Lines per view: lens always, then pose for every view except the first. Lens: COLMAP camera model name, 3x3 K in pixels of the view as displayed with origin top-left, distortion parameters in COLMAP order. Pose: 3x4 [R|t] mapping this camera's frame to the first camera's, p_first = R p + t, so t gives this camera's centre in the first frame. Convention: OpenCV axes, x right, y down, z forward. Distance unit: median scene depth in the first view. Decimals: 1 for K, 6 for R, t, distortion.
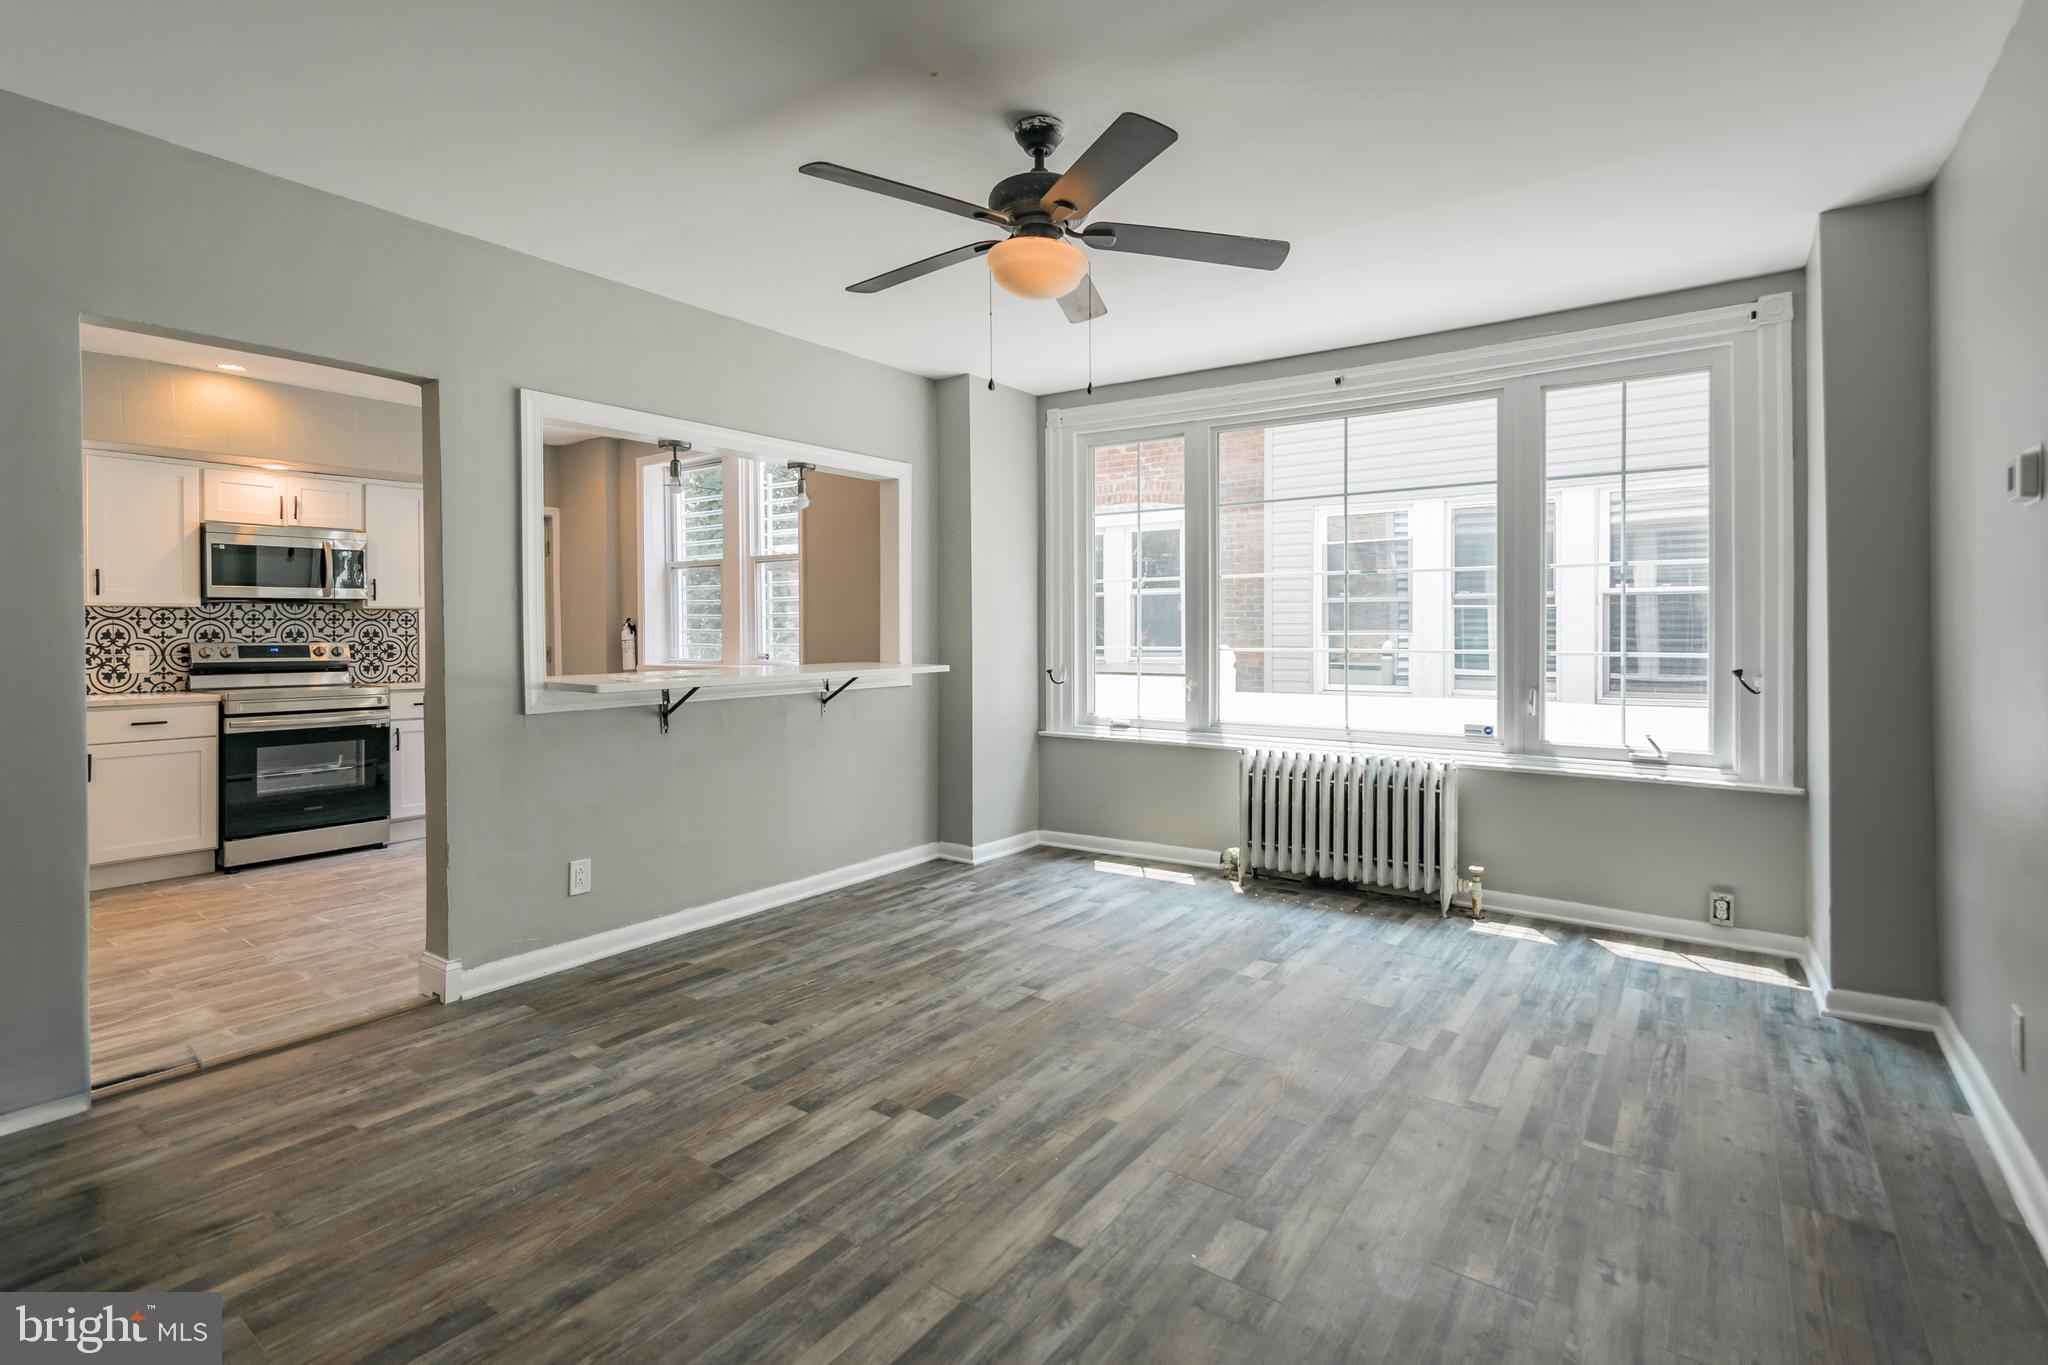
lens RADIAL K [[943.5, 0, 1027.2], [0, 943.5, 626.6], [0, 0, 1]] dist [-0.002606, -0.000523]
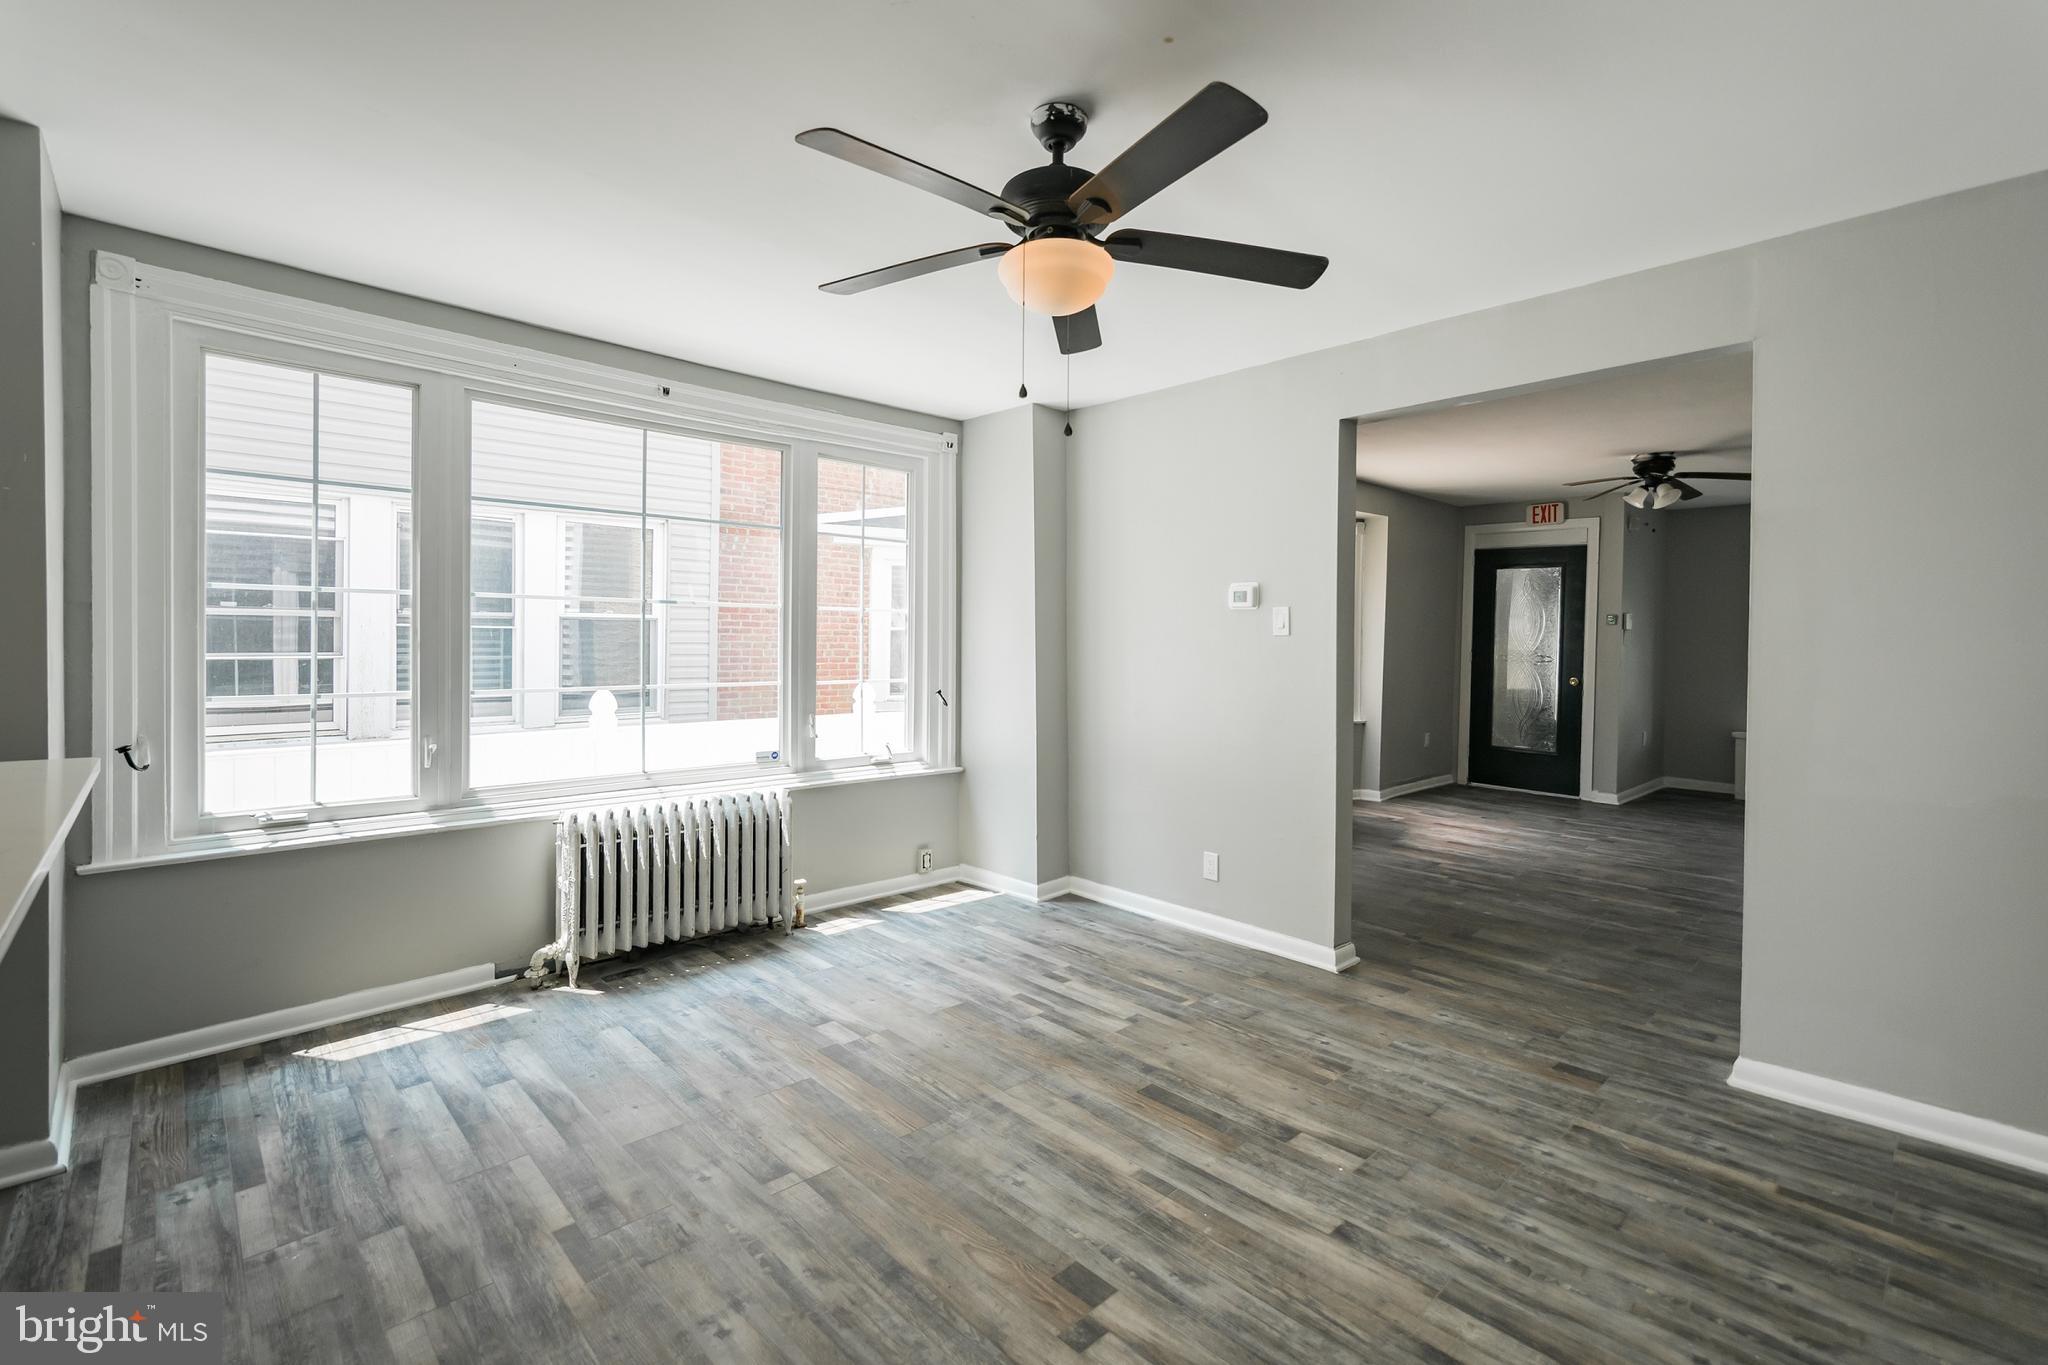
lens RADIAL K [[902.8, 0, 1043.8], [0, 902.8, 648.1], [0, 0, 1]] dist [-0.000382, -0.000166]
pose [[0.186405, -0.003844, 0.982465, -0.507273], [-0.013367, 0.999890, 0.006448, -0.026453], [-0.982382, -0.014334, 0.186333, 0.530640]]
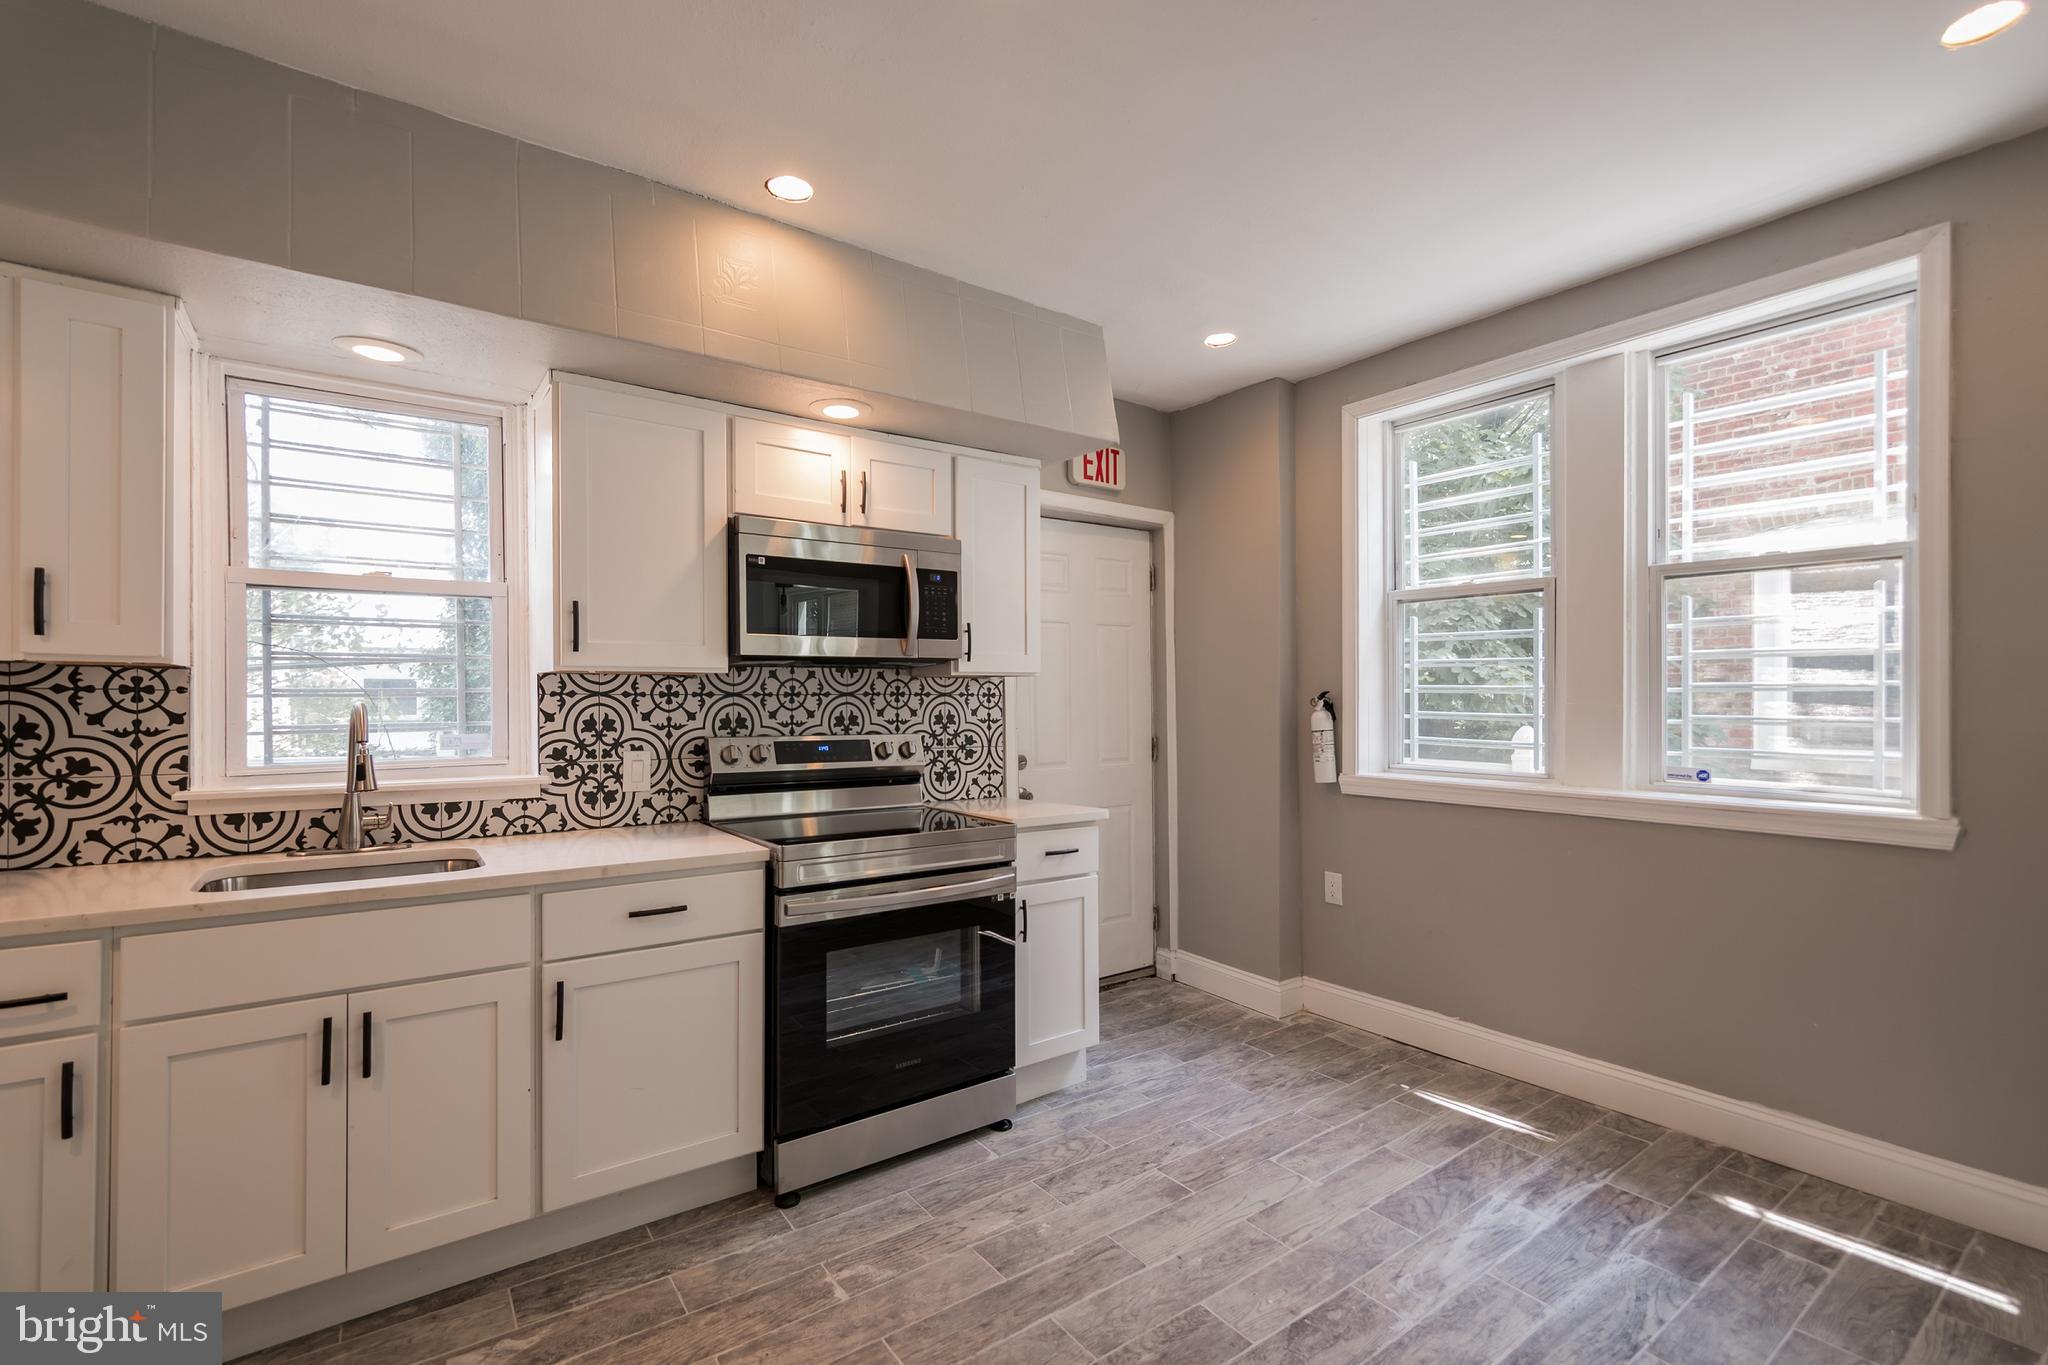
lens RADIAL K [[908.1, 0, 1017.3], [0, 908.1, 691.6], [0, 0, 1]] dist [0.000978, -0.000136]
pose [[0.944100, 0.003630, -0.329639, -0.677626], [-0.003408, 0.999993, 0.001250, -0.014501], [0.329642, -0.000057, 0.944106, 0.693332]]
